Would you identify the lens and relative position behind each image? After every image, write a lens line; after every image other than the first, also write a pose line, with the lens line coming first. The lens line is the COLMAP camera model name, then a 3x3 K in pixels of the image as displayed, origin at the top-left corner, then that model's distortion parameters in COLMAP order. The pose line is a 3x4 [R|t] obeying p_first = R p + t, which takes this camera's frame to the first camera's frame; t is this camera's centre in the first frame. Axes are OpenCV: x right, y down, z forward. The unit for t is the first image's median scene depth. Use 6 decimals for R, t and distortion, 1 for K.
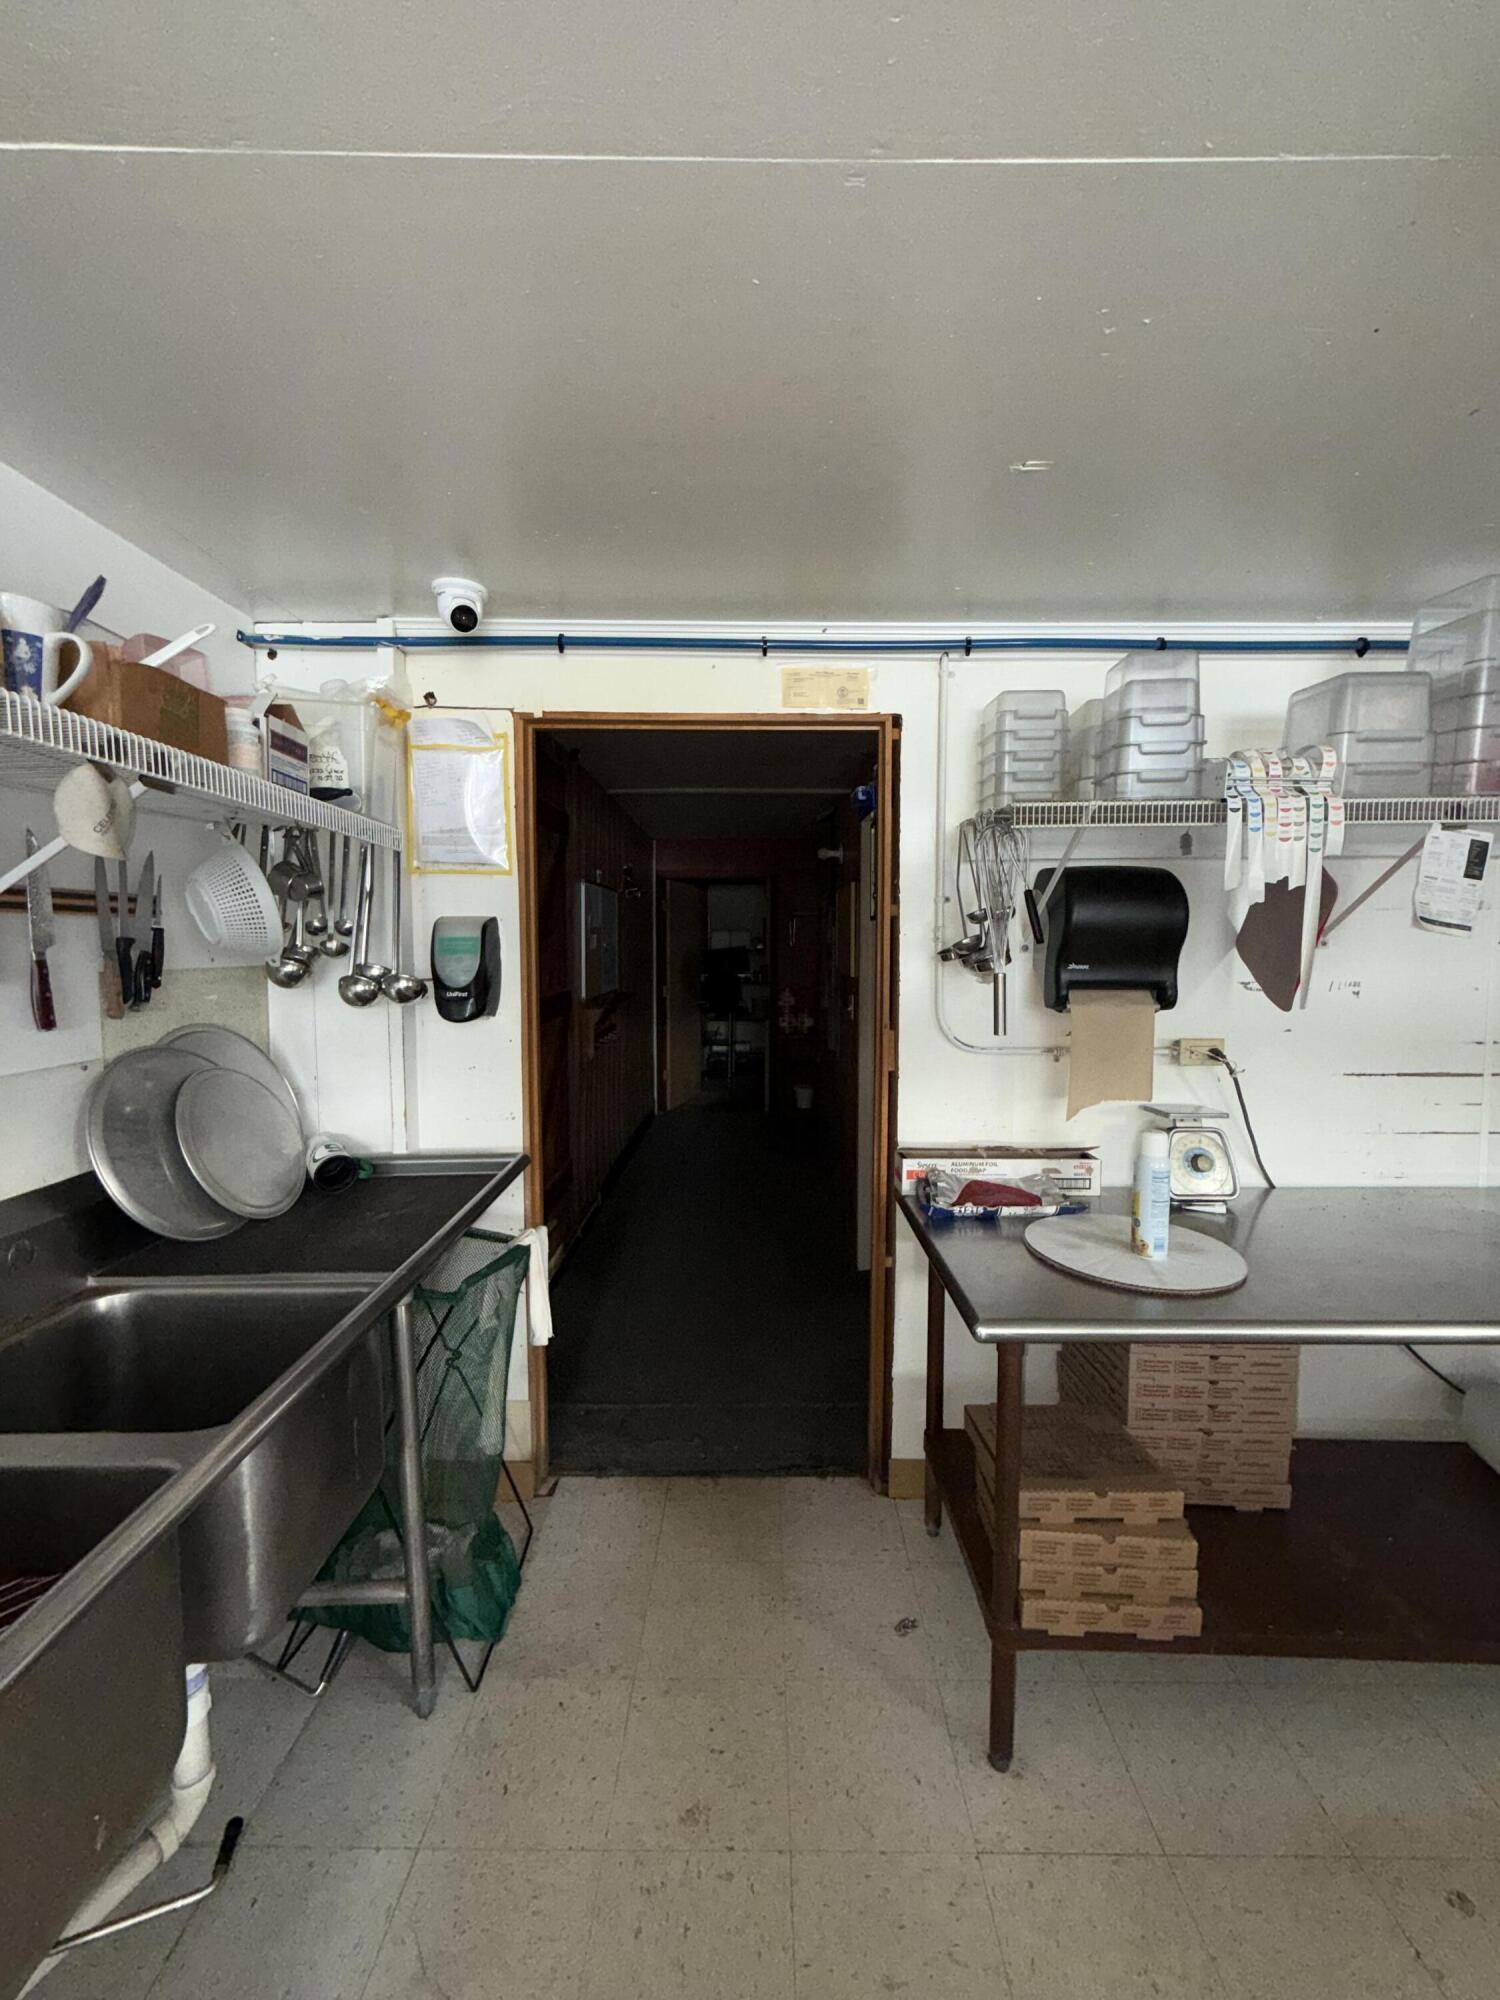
lens RADIAL K [[796.7, 0, 754.4], [0, 796.7, 998.5], [0, 0, 1]] dist [0.000158, 0.000940]
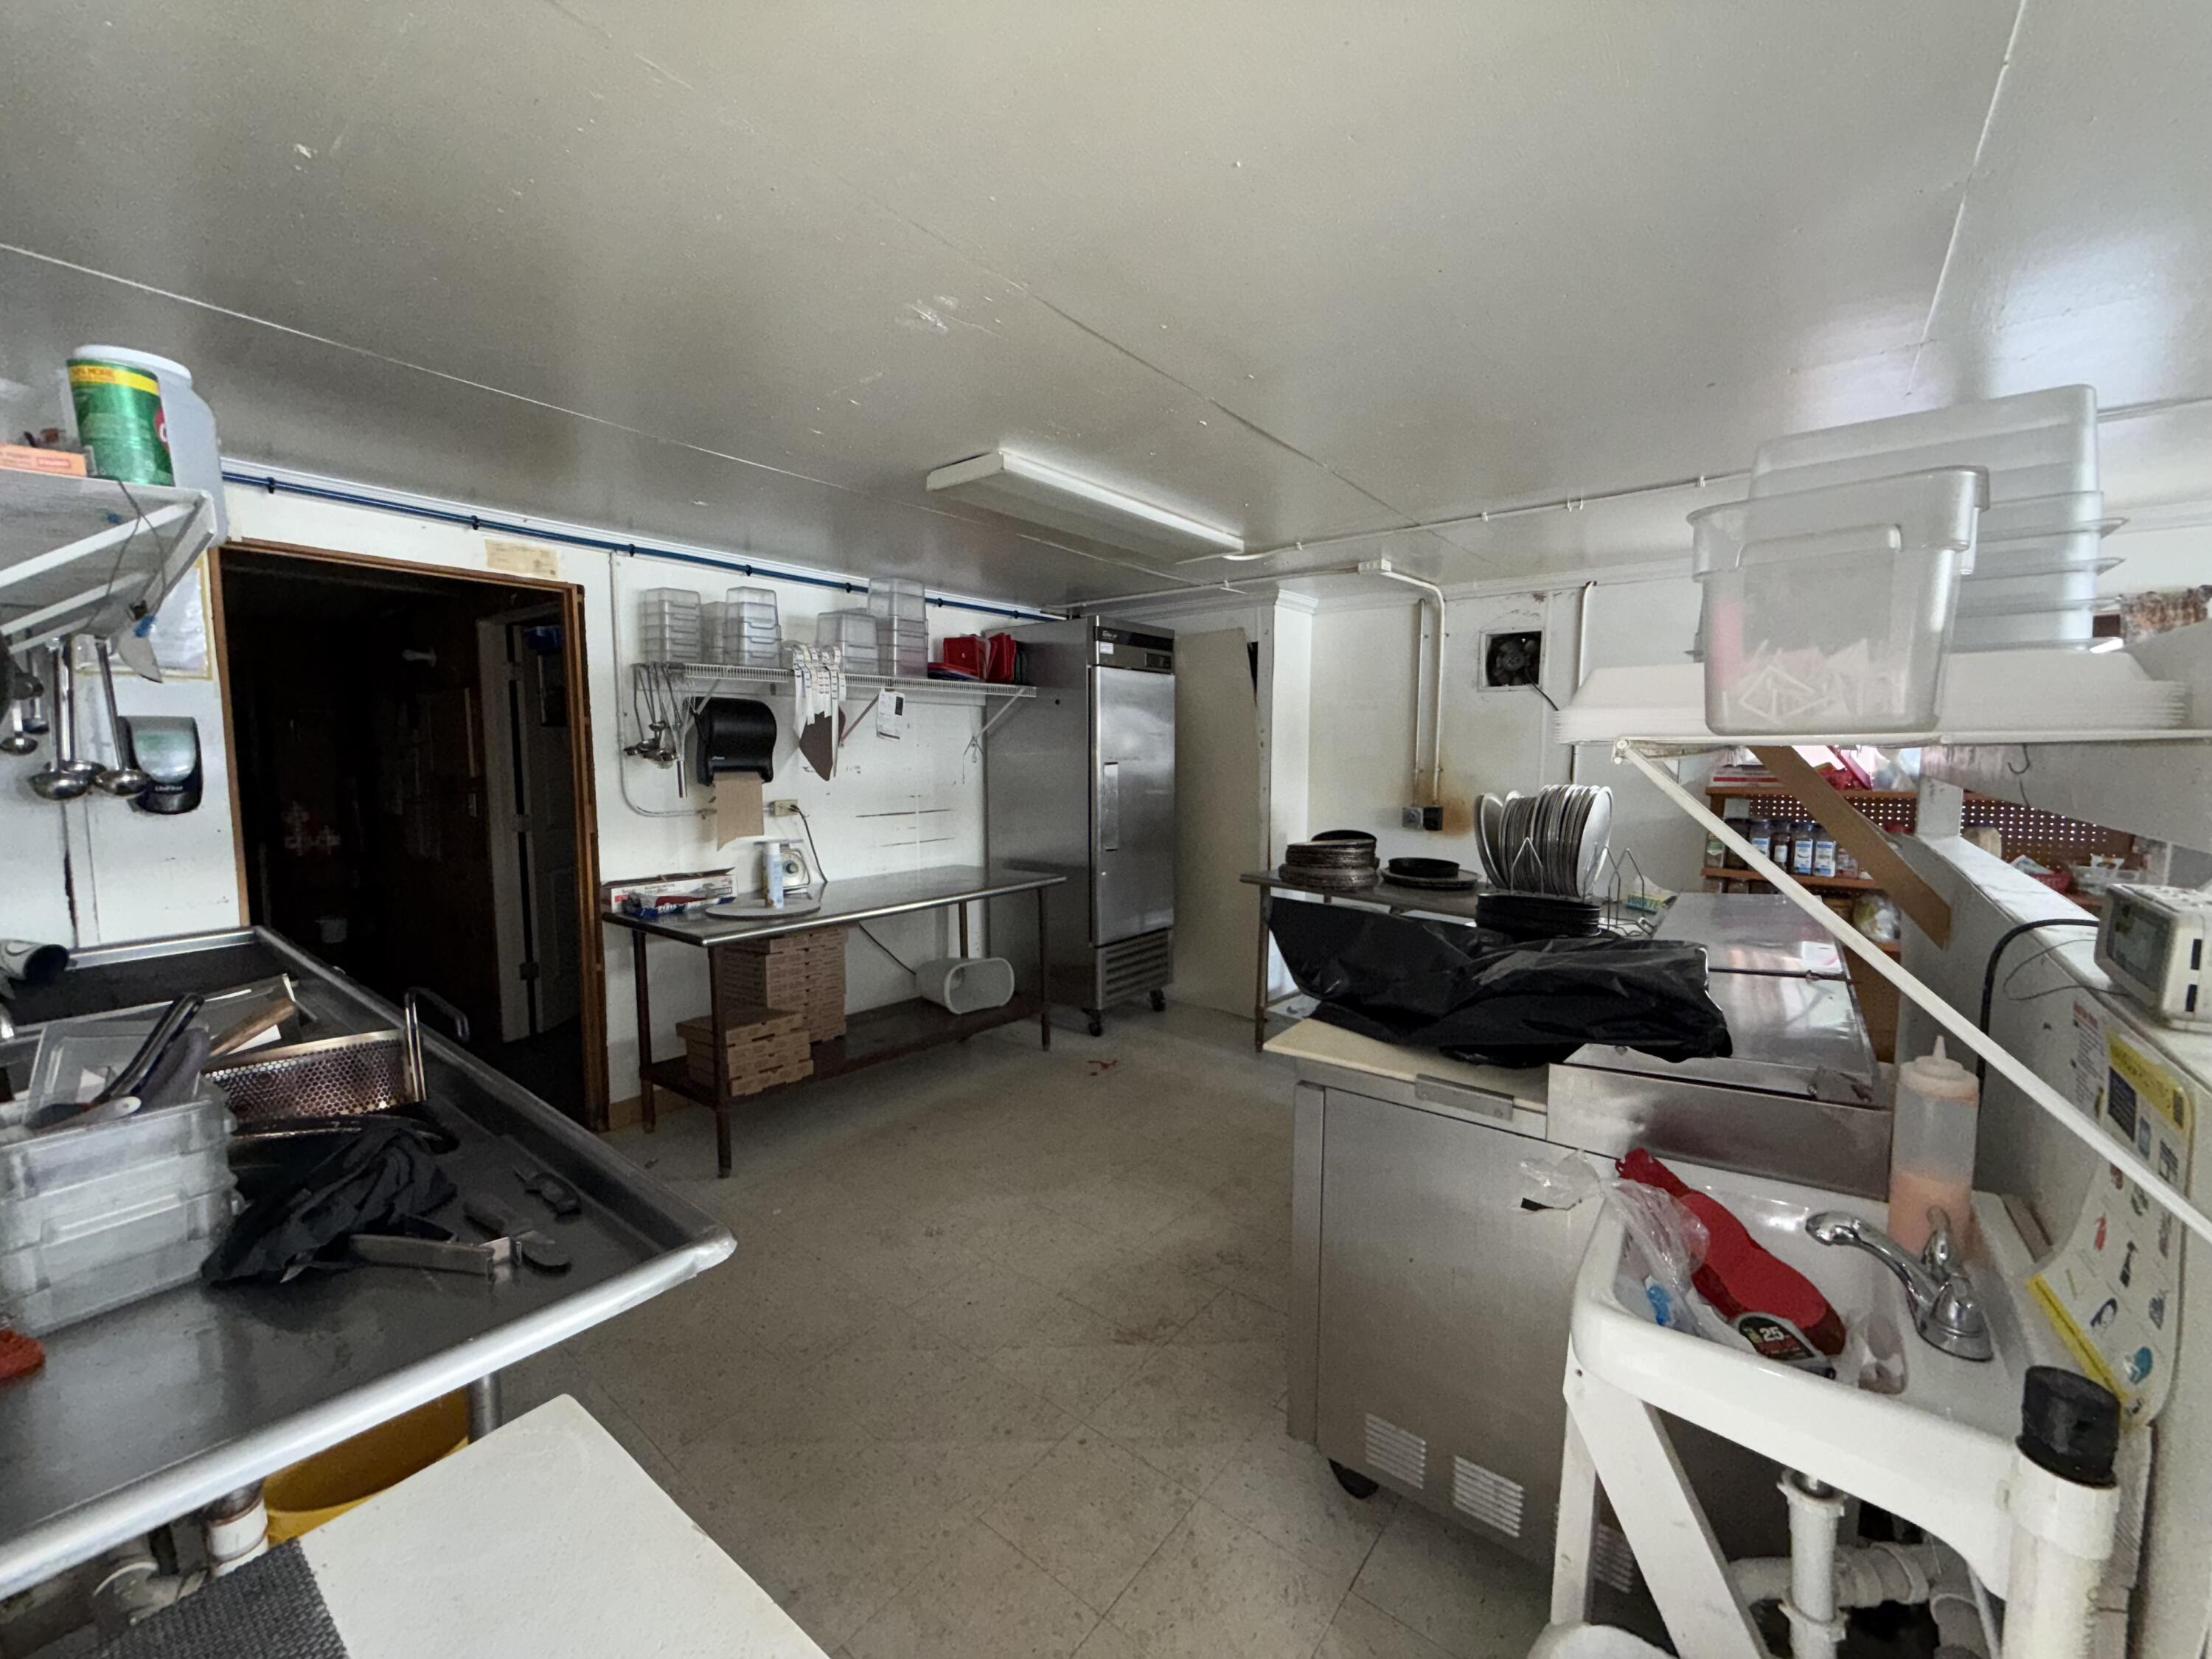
lens RADIAL K [[881.2, 0, 1099.3], [0, 881.2, 827.1], [0, 0, 1]] dist [0.000158, 0.000940]
pose [[0.622470, -0.068647, 0.779628, -0.535644], [0.054519, 0.997529, 0.044304, 0.064823], [-0.780743, 0.014927, 0.624674, -0.762136]]
